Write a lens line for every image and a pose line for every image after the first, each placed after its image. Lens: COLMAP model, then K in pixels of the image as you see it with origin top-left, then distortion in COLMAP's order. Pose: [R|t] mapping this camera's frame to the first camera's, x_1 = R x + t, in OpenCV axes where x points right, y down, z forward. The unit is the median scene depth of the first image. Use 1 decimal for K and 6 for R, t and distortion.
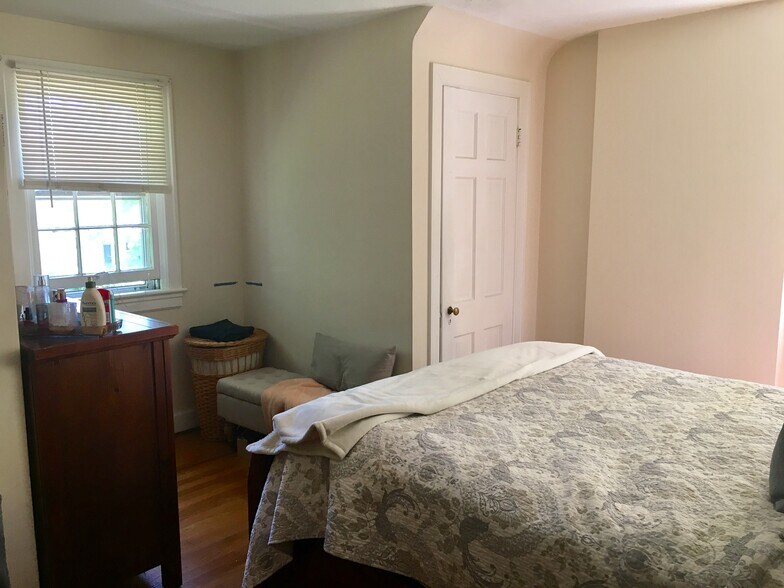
lens RADIAL K [[699.2, 0, 392.0], [0, 699.2, 294.0], [0, 0, 1]] dist [0.282218, 0.002027]
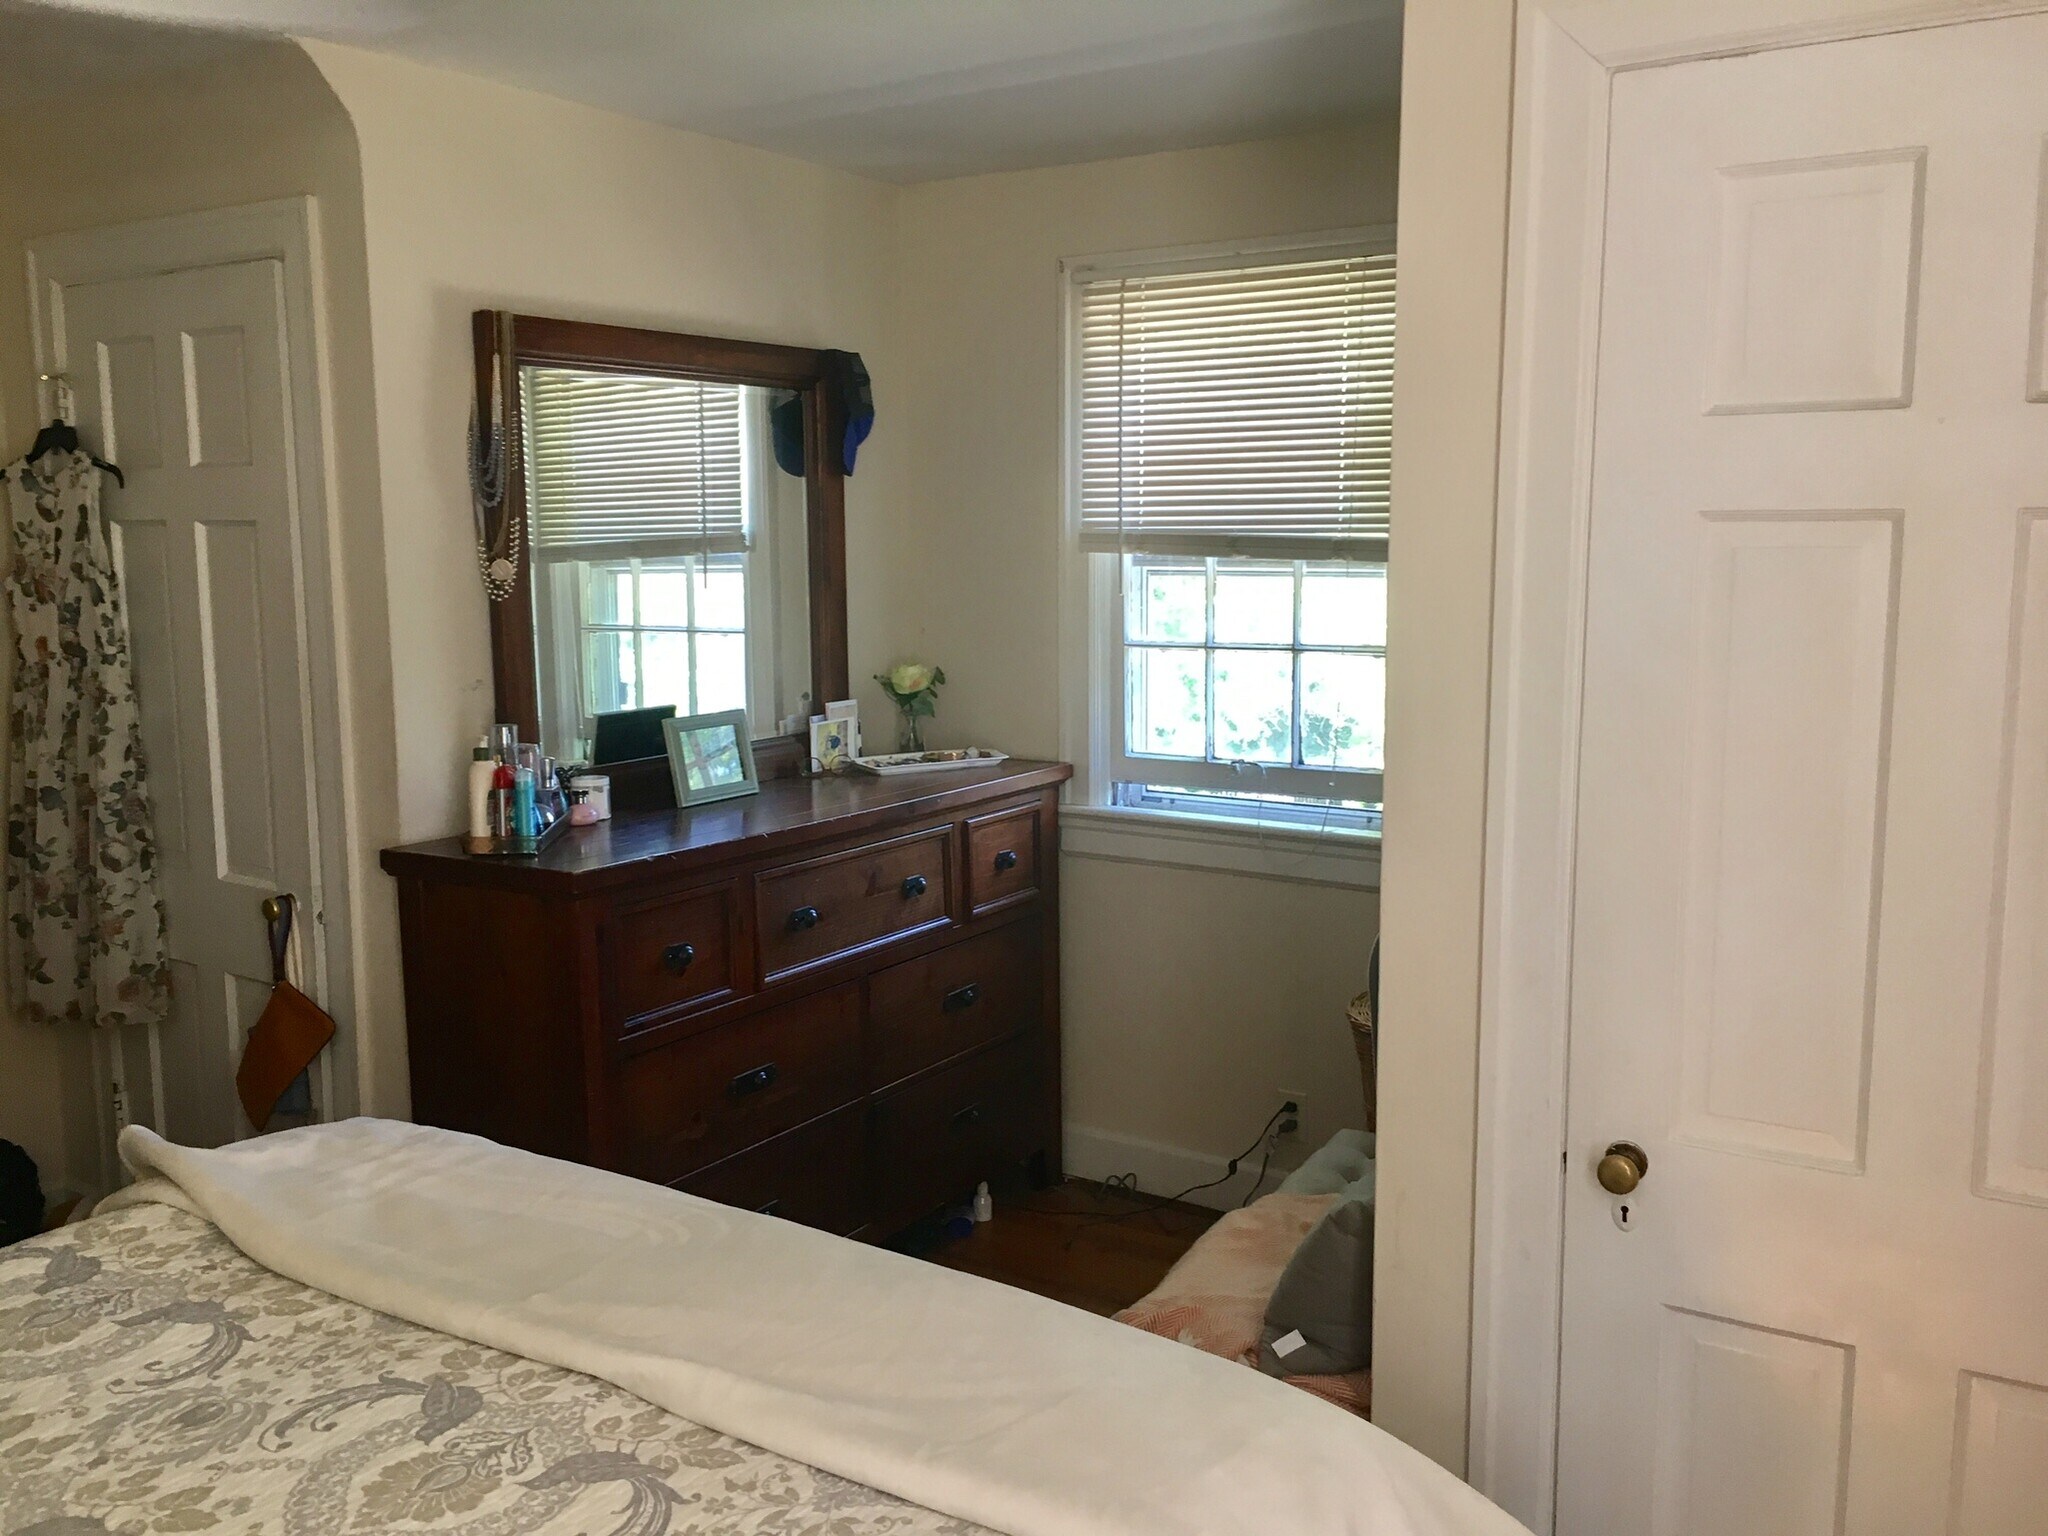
lens RADIAL K [[1792.8, 0, 1024.0], [0, 1792.8, 768.0], [0, 0, 1]] dist [0.000156, 0.001530]
pose [[0.164701, 0.139934, -0.976367, 0.637150], [-0.152974, 0.981532, 0.114869, -0.142261], [0.974409, 0.130440, 0.183065, 0.851089]]
